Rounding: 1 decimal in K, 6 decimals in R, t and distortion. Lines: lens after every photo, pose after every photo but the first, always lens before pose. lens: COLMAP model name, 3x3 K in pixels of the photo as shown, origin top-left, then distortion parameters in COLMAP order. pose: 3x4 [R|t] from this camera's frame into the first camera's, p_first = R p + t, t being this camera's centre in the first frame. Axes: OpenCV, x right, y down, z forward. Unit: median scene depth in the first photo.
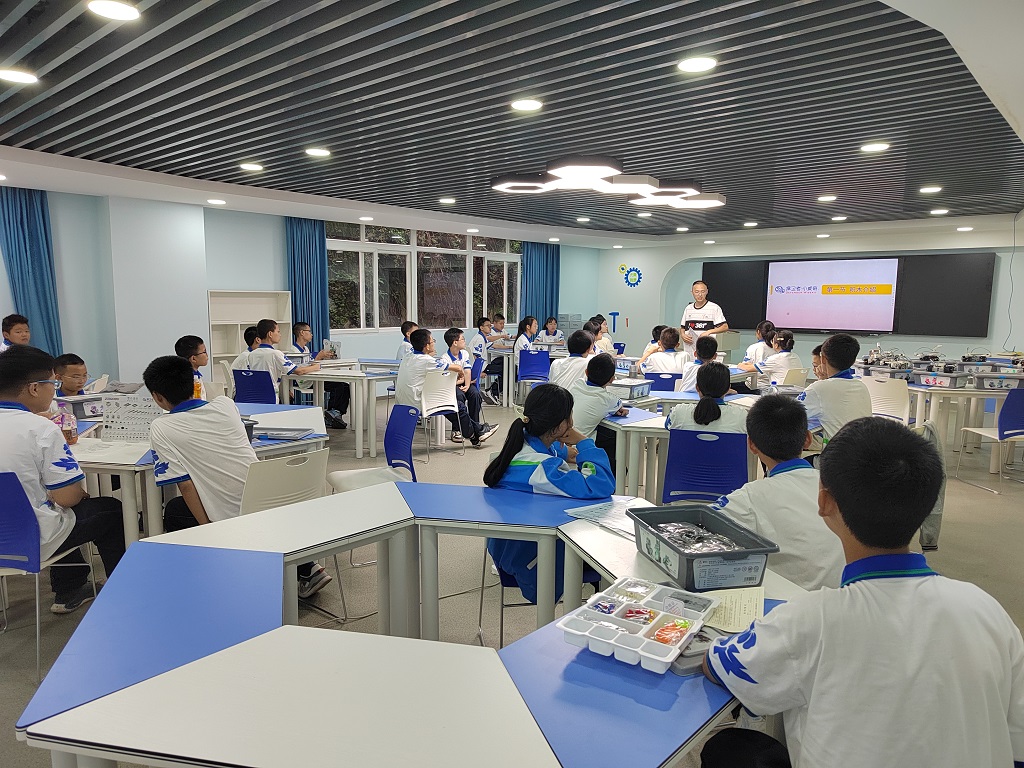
lens RADIAL K [[695.7, 0, 515.8], [0, 695.7, 388.8], [0, 0, 1]] dist [0.046233, -0.021197]
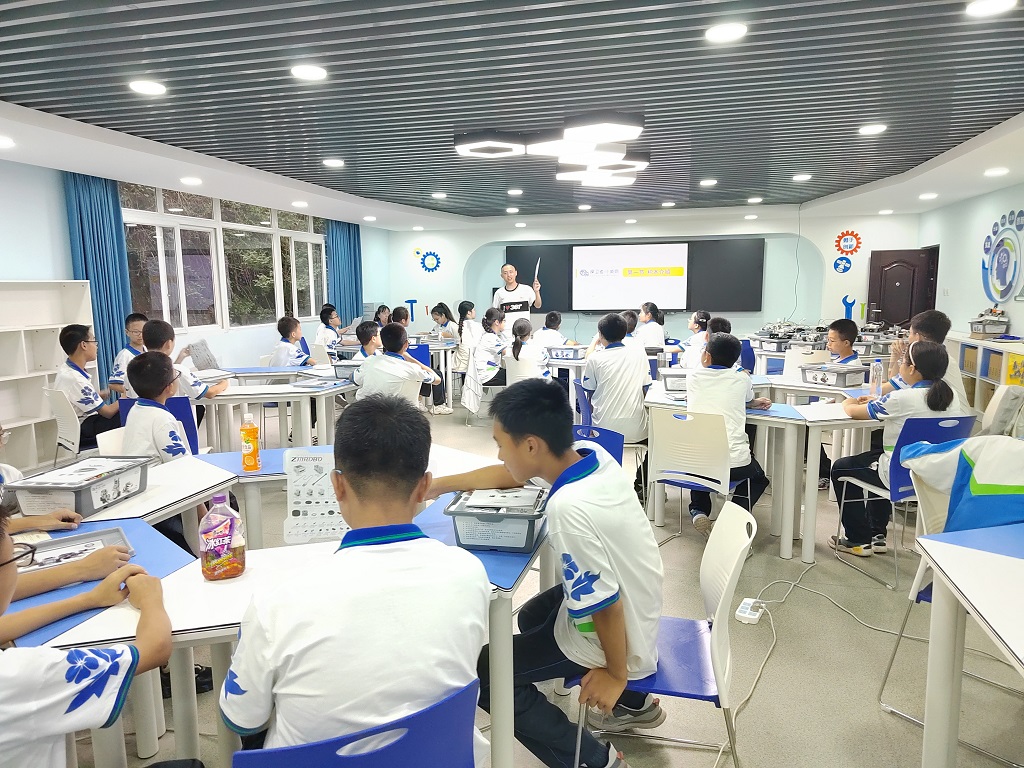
lens RADIAL K [[695.7, 0, 508.0], [0, 695.7, 388.7], [0, 0, 1]] dist [0.046233, -0.021197]
pose [[0.887648, -0.087897, 0.452057, -0.220908], [0.080399, 0.996119, 0.035813, -0.018630], [-0.453450, 0.004556, 0.891270, 0.146960]]
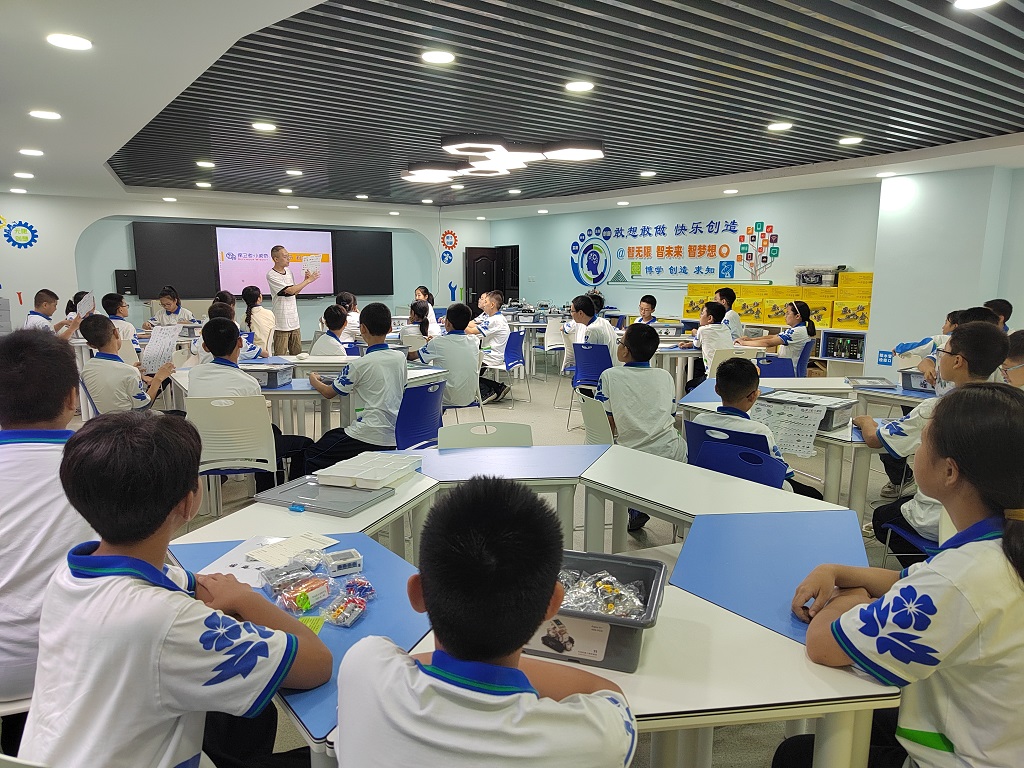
lens RADIAL K [[695.7, 0, 515.3], [0, 695.7, 379.0], [0, 0, 1]] dist [0.046233, -0.021197]
pose [[0.232153, -0.159729, 0.959475, -0.543656], [0.126474, 0.983007, 0.133045, -0.057516], [-0.964422, 0.090462, 0.248410, 0.422594]]
